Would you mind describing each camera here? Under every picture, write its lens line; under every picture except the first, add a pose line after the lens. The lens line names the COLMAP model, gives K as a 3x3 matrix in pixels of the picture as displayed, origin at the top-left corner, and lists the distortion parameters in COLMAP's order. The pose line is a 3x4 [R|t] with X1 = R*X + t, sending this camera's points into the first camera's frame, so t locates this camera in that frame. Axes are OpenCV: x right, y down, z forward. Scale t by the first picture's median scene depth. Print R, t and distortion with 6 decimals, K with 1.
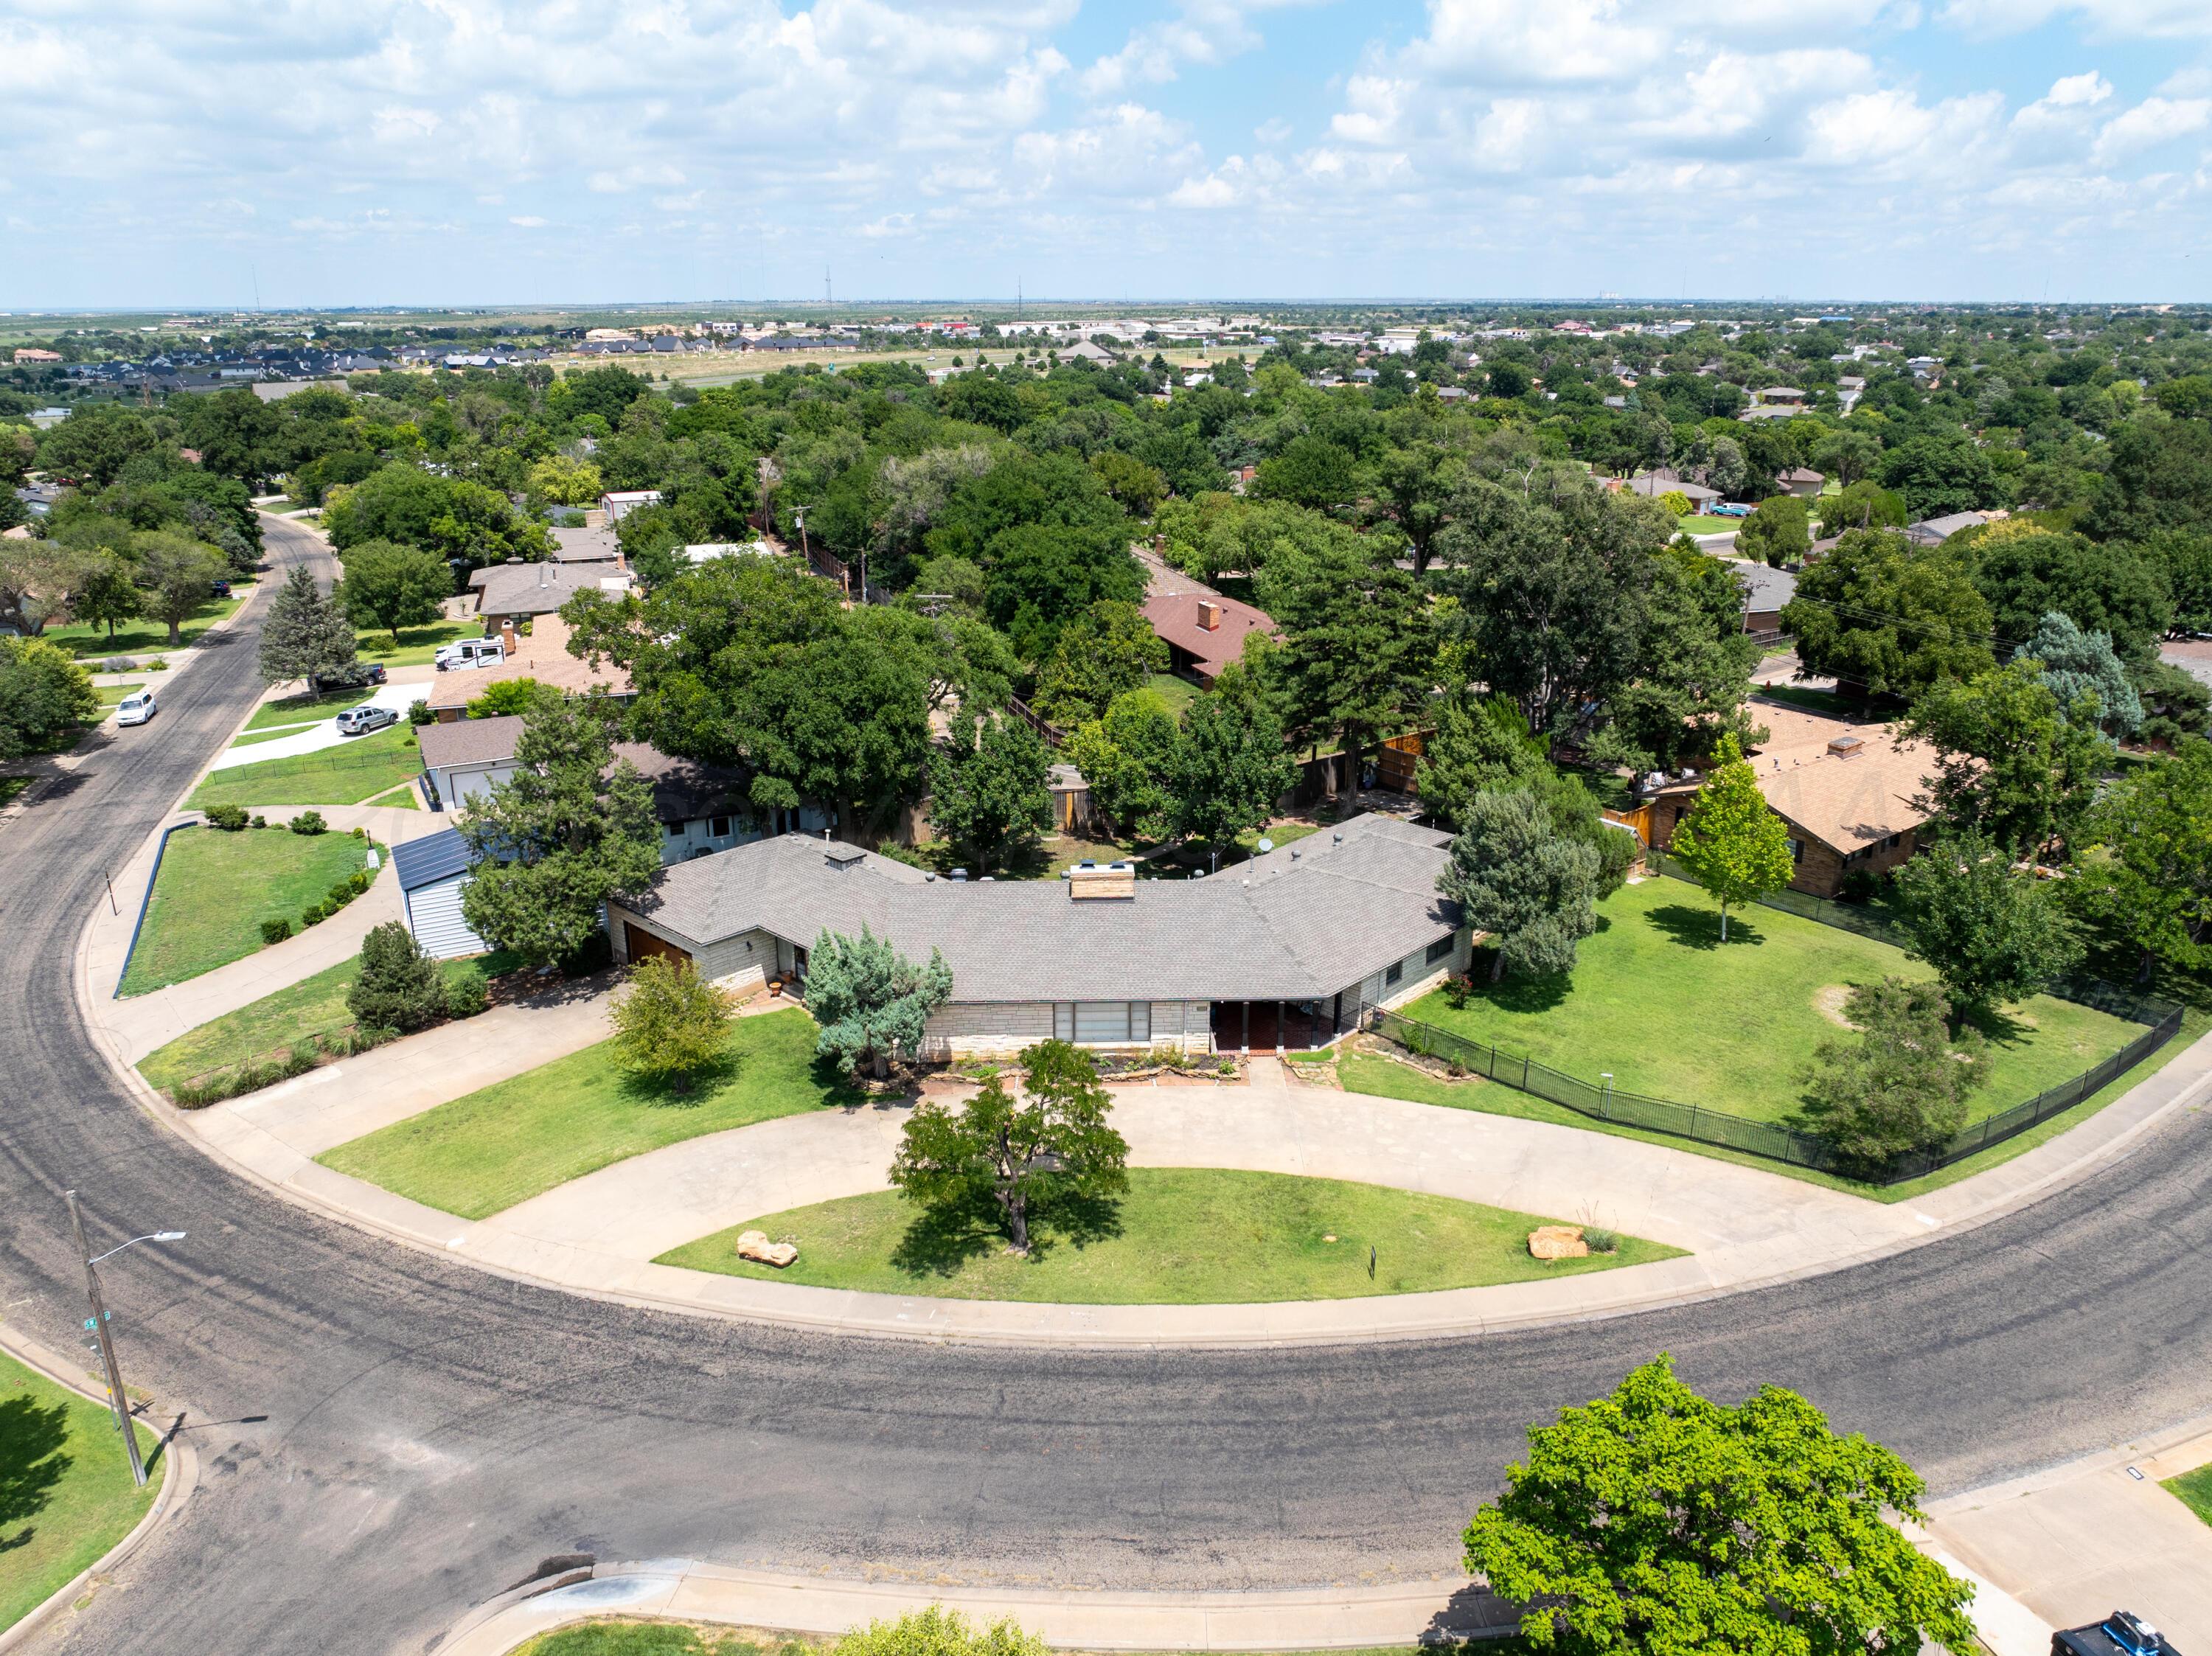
lens RADIAL K [[1571.2, 0, 1117.3], [0, 1571.2, 834.9], [0, 0, 1]] dist [-0.012304, -0.041381]
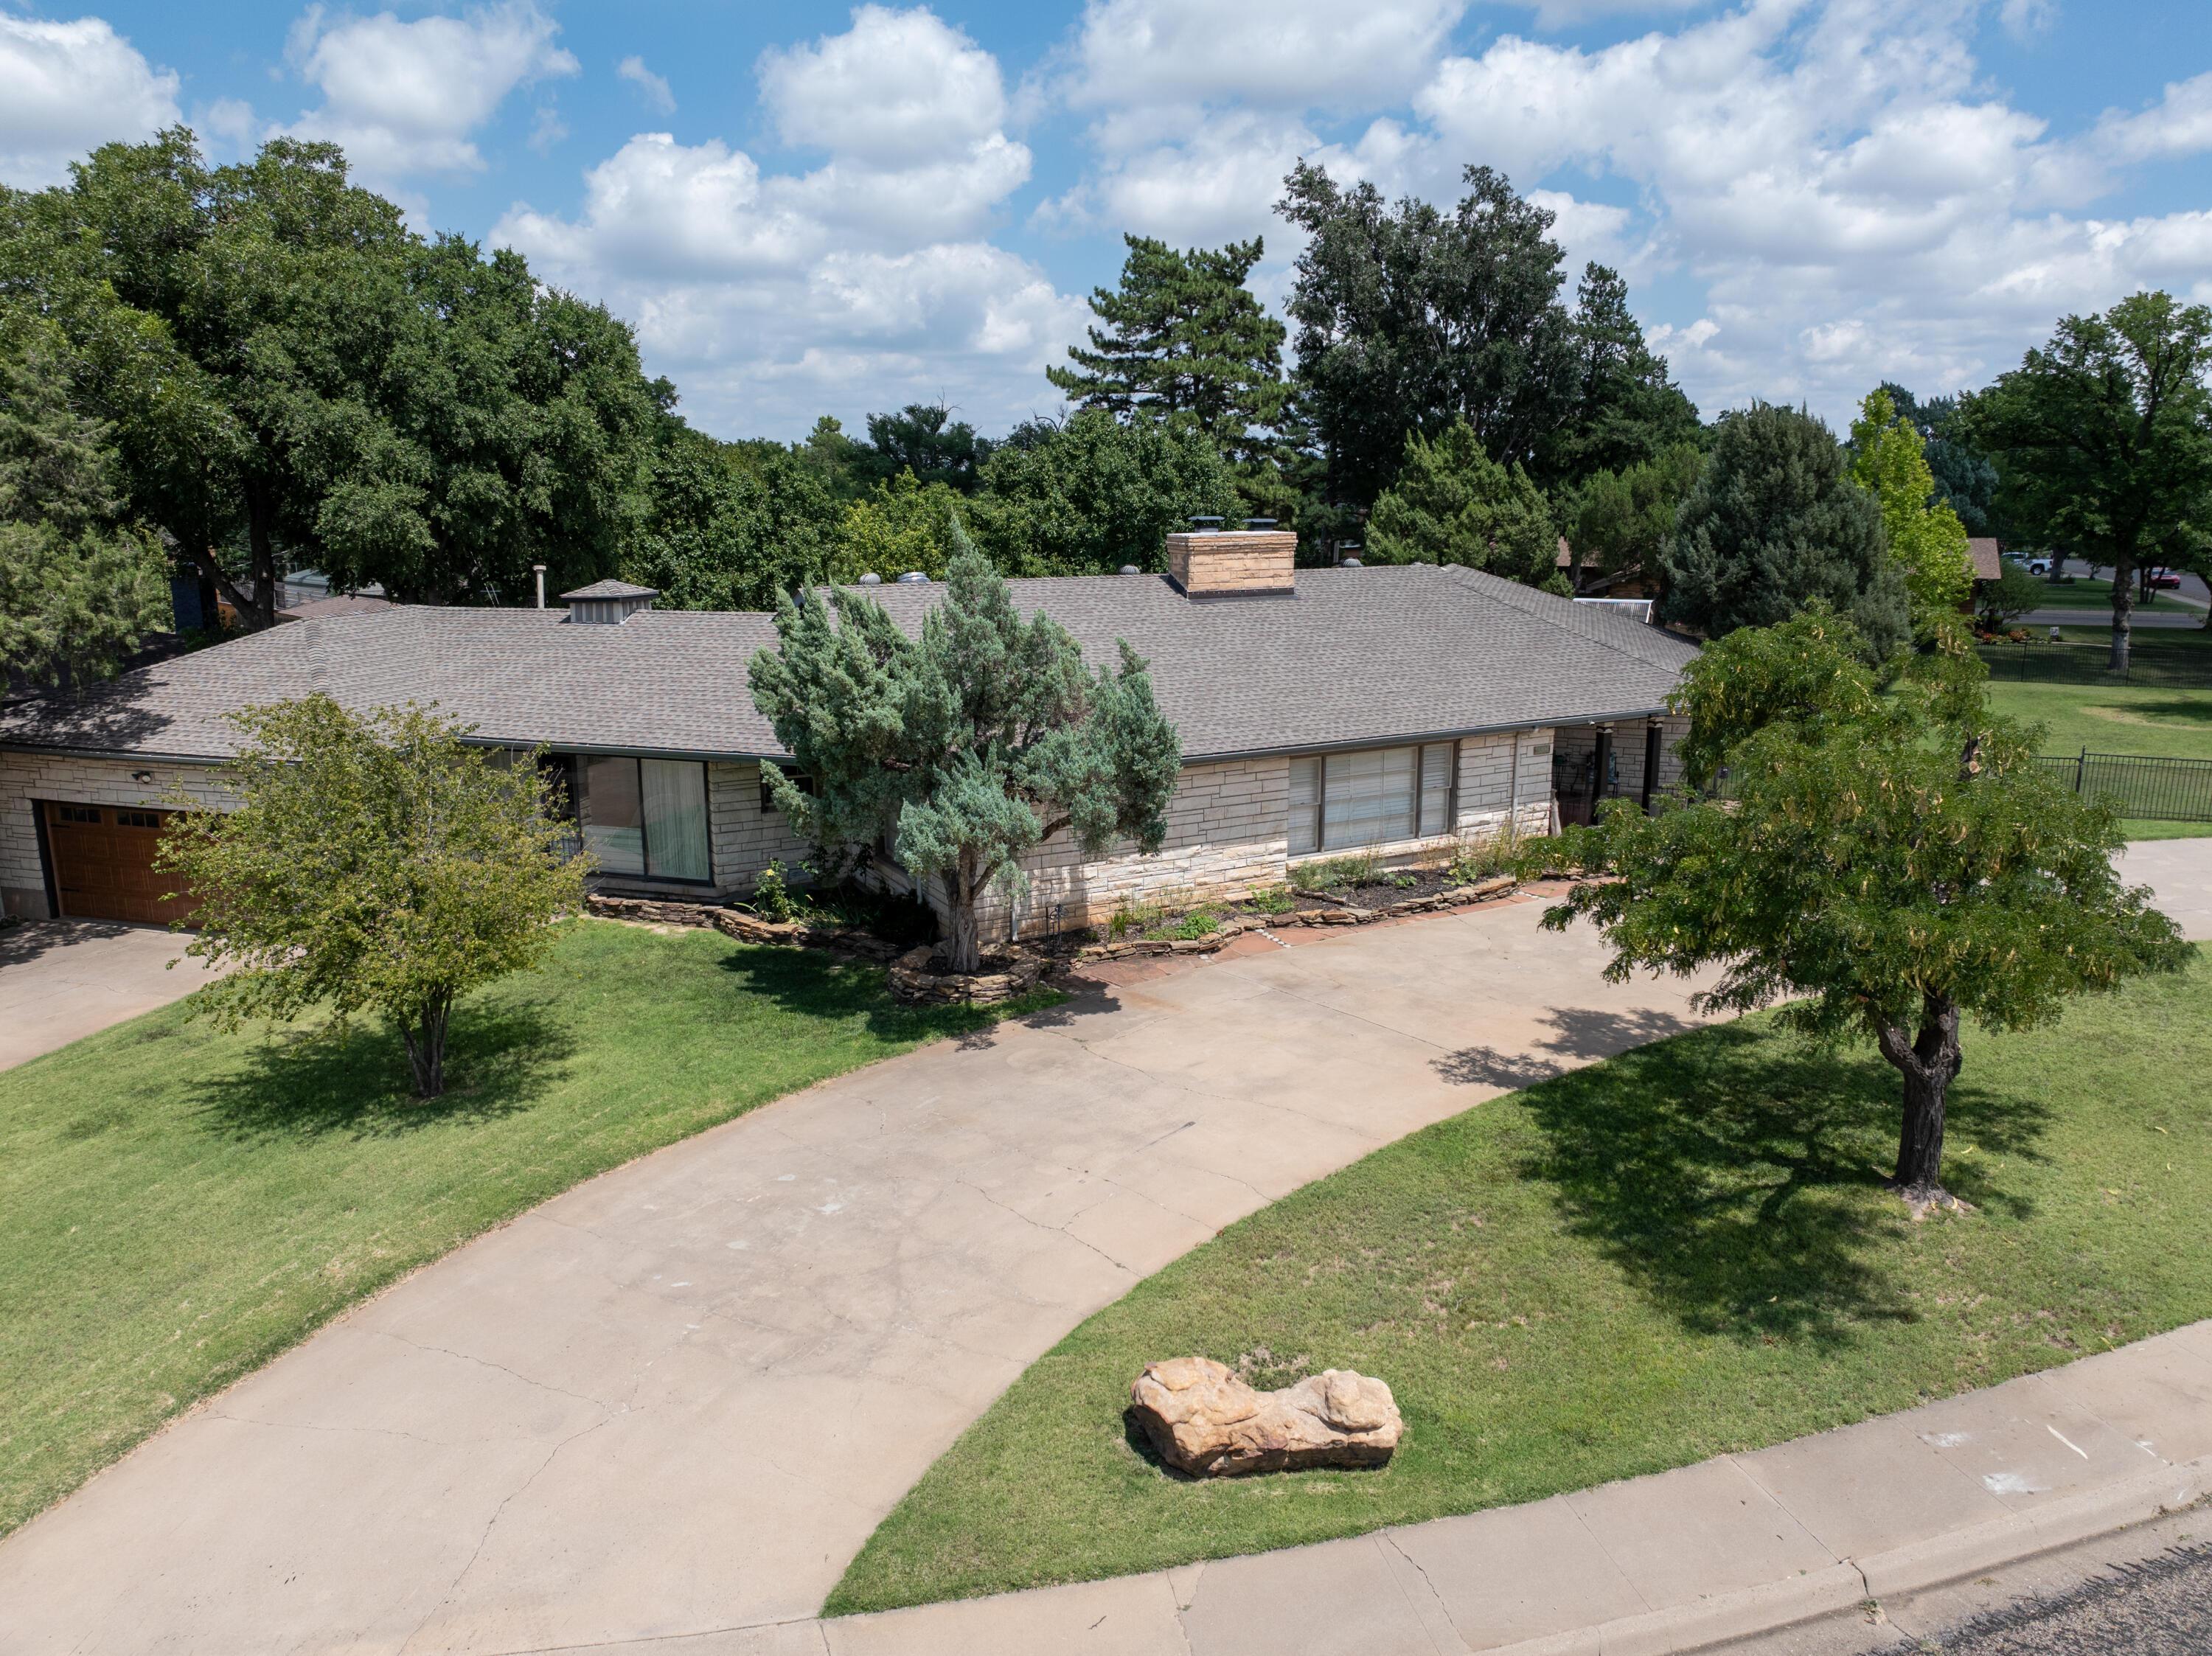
lens RADIAL K [[1554.6, 0, 1113.8], [0, 1554.6, 827.4], [0, 0, 1]] dist [-0.032998, -0.004448]
pose [[0.892942, -0.102259, 0.438404, -0.216780], [0.150404, 0.985666, -0.076432, 0.117651], [-0.424304, 0.134187, 0.895522, 0.487741]]
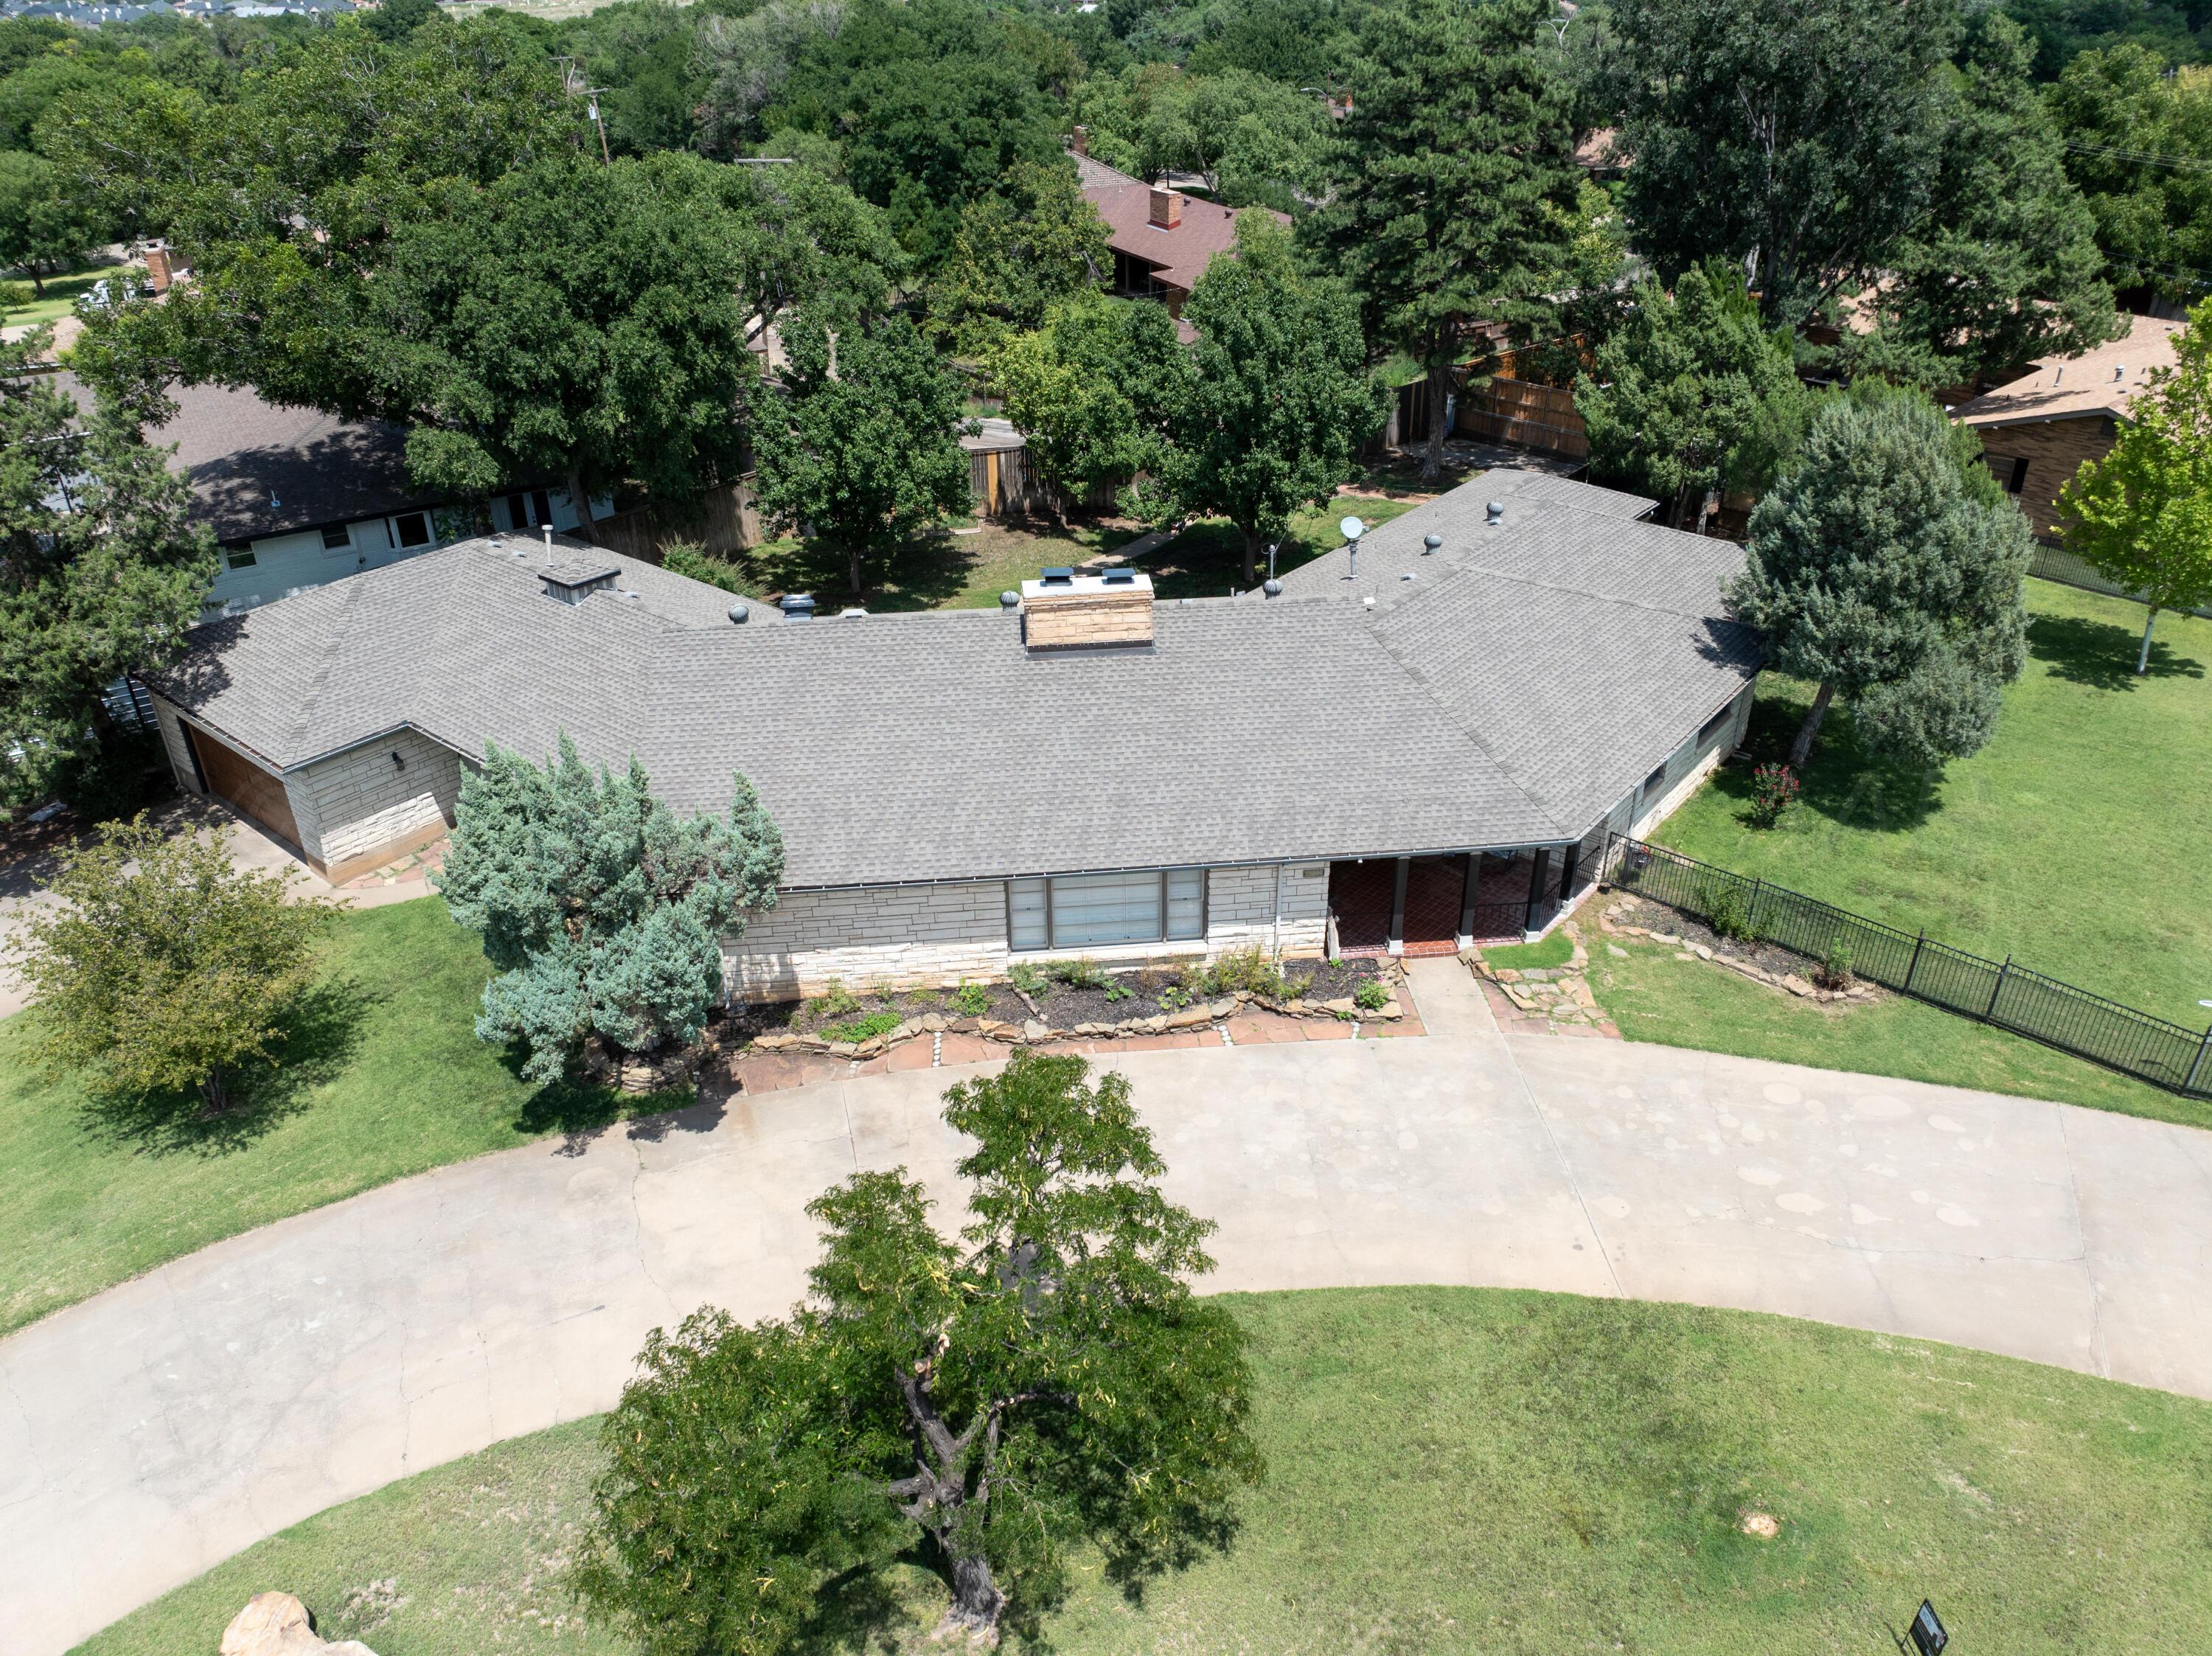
lens RADIAL K [[1554.6, 0, 1113.8], [0, 1554.6, 827.4], [0, 0, 1]] dist [-0.032998, -0.004448]
pose [[0.997498, -0.043732, 0.055541, -0.025927], [0.032473, 0.981347, 0.189484, 0.003534], [-0.062792, -0.187206, 0.980312, 0.418535]]
